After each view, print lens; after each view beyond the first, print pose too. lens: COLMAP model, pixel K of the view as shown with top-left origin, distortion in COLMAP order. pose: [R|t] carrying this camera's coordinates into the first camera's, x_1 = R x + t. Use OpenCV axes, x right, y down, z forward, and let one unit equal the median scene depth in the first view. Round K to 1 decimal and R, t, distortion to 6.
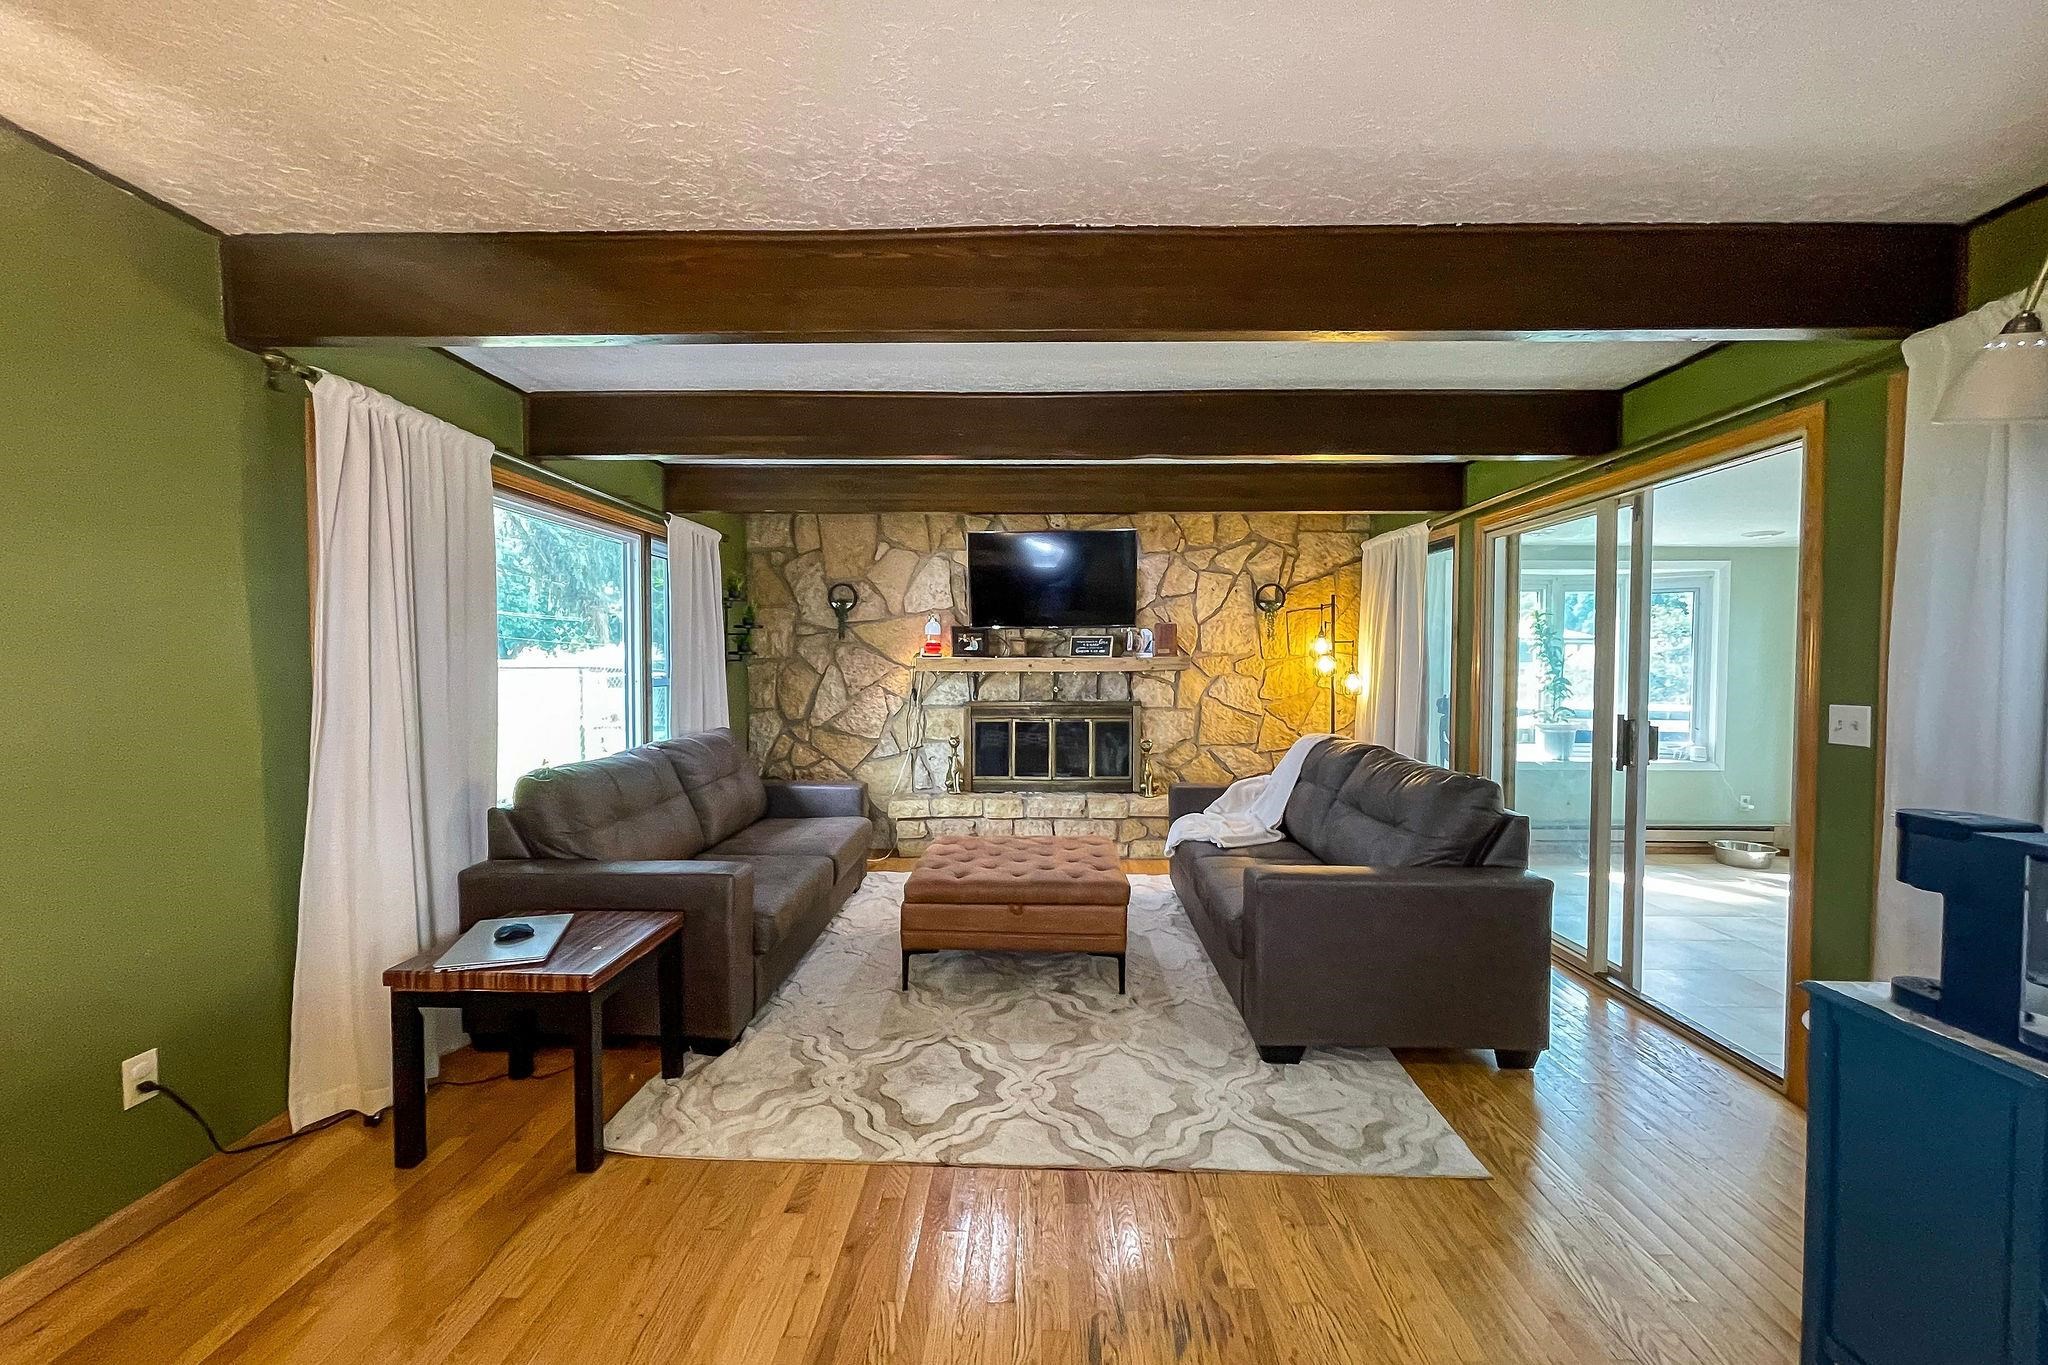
lens RADIAL K [[766.9, 0, 1024.0], [0, 766.9, 682.5], [0, 0, 1]] dist [0.000210, -0.000084]
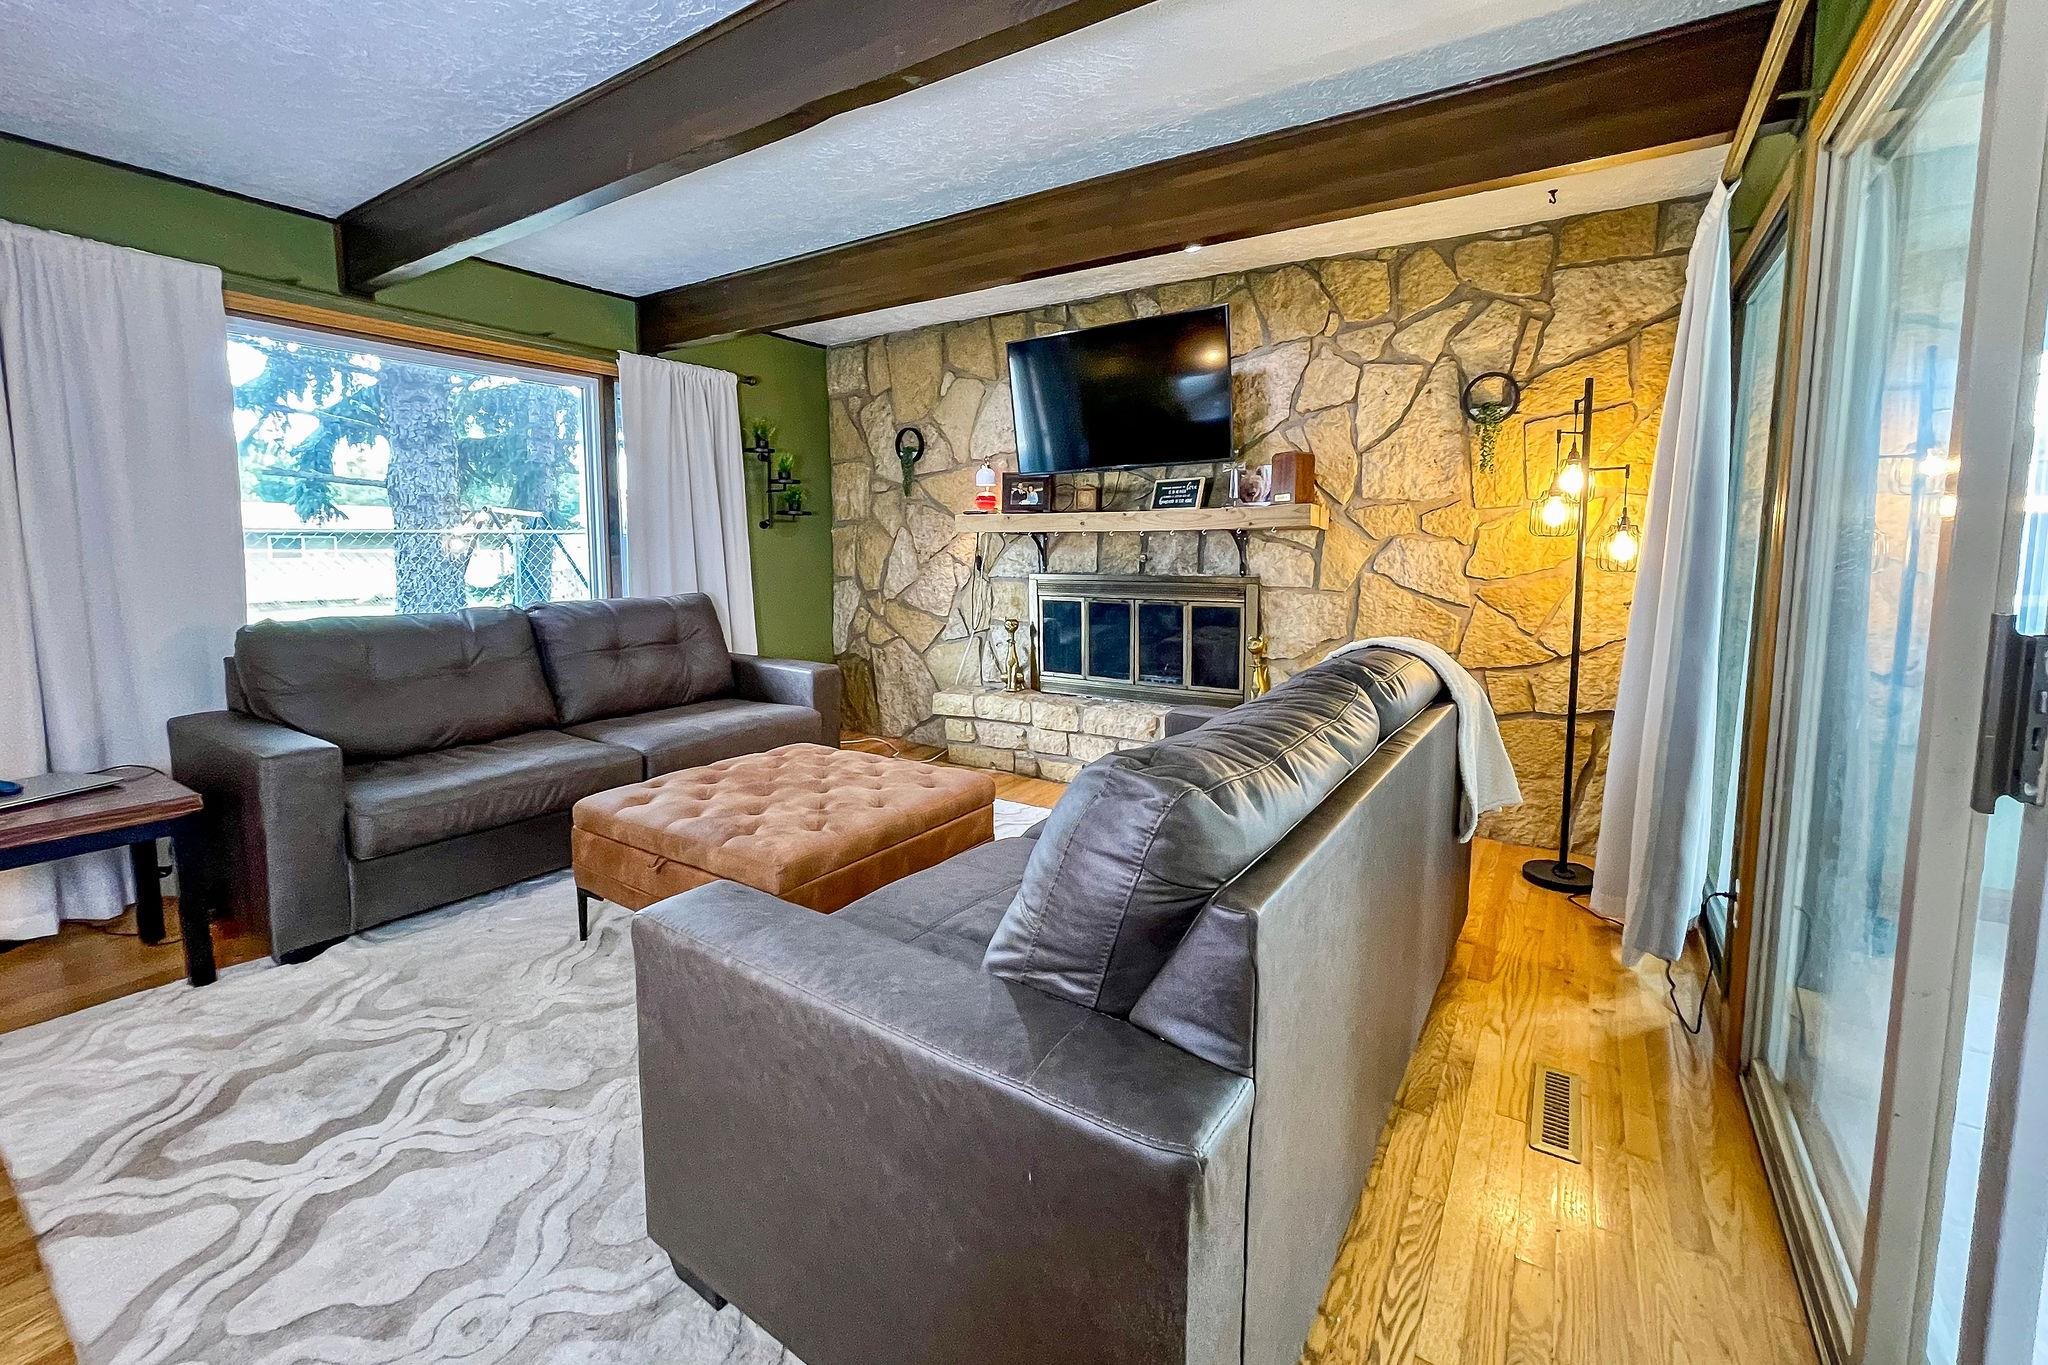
lens RADIAL K [[815.8, 0, 1018.3], [0, 815.8, 622.3], [0, 0, 1]] dist [-0.004075, -0.000061]
pose [[0.867110, 0.048255, -0.495774, 0.481636], [-0.014013, 0.997266, 0.072557, 0.022954], [0.497920, -0.055967, 0.865415, 0.441106]]
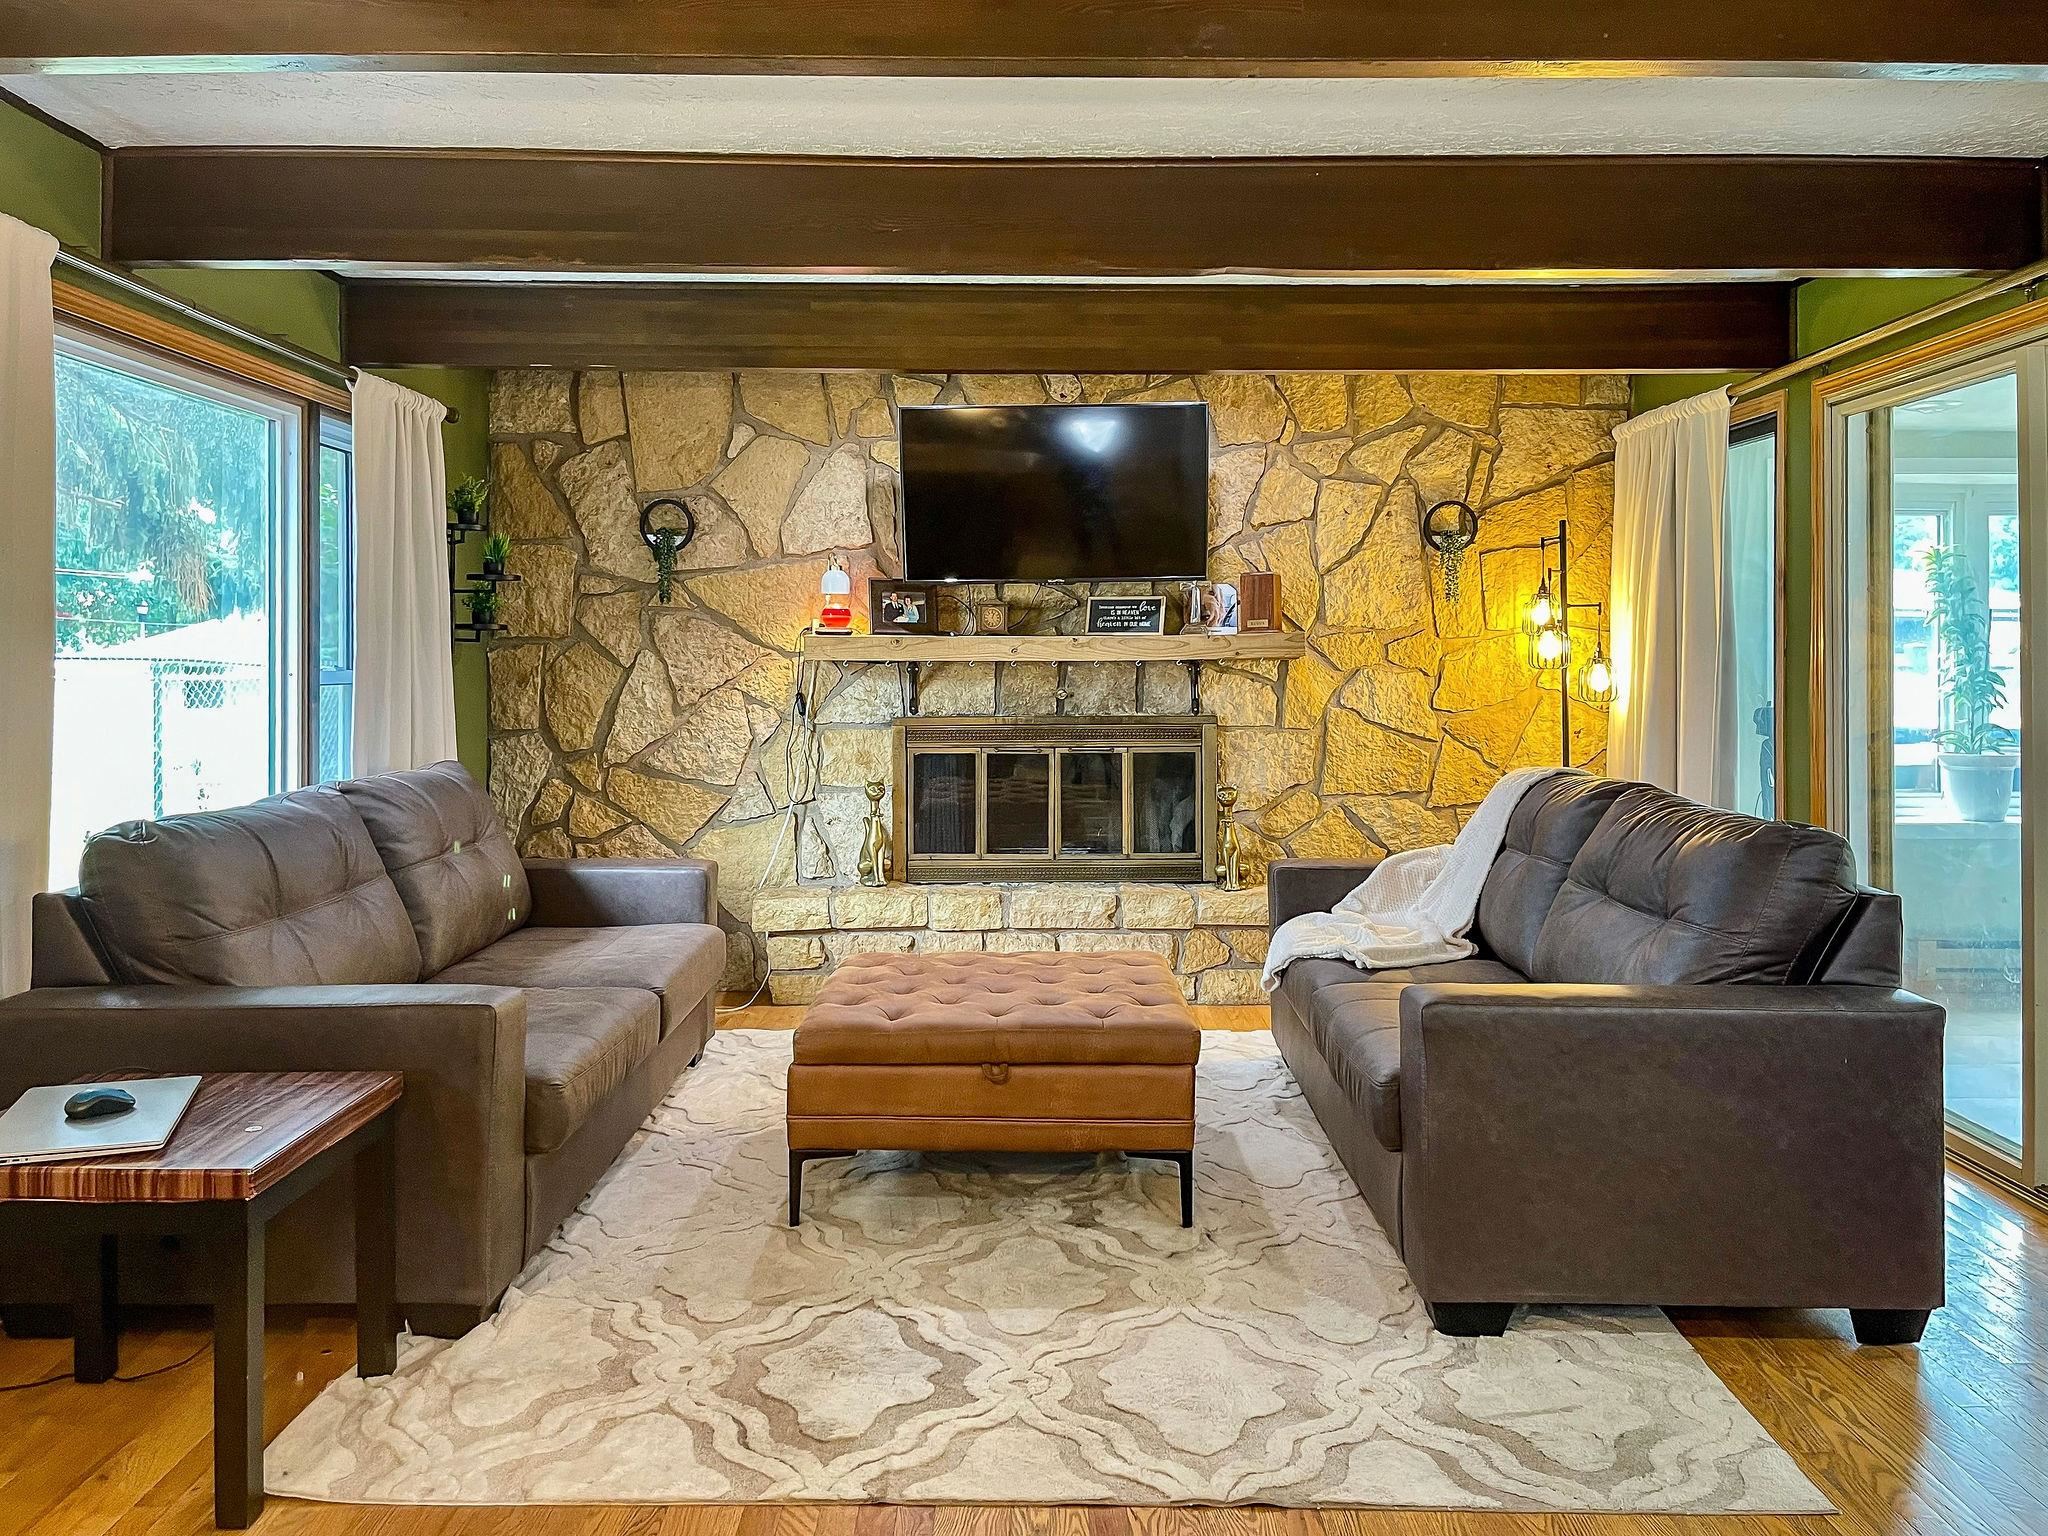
lens RADIAL K [[1456.4, 0, 1030.3], [0, 1456.4, 652.7], [0, 0, 1]] dist [0.046960, -0.022916]
pose [[0.999685, -0.000349, 0.025106, -0.009583], [0.001148, 0.999494, -0.031782, 0.019260], [-0.025082, 0.031801, 0.999179, -0.057232]]
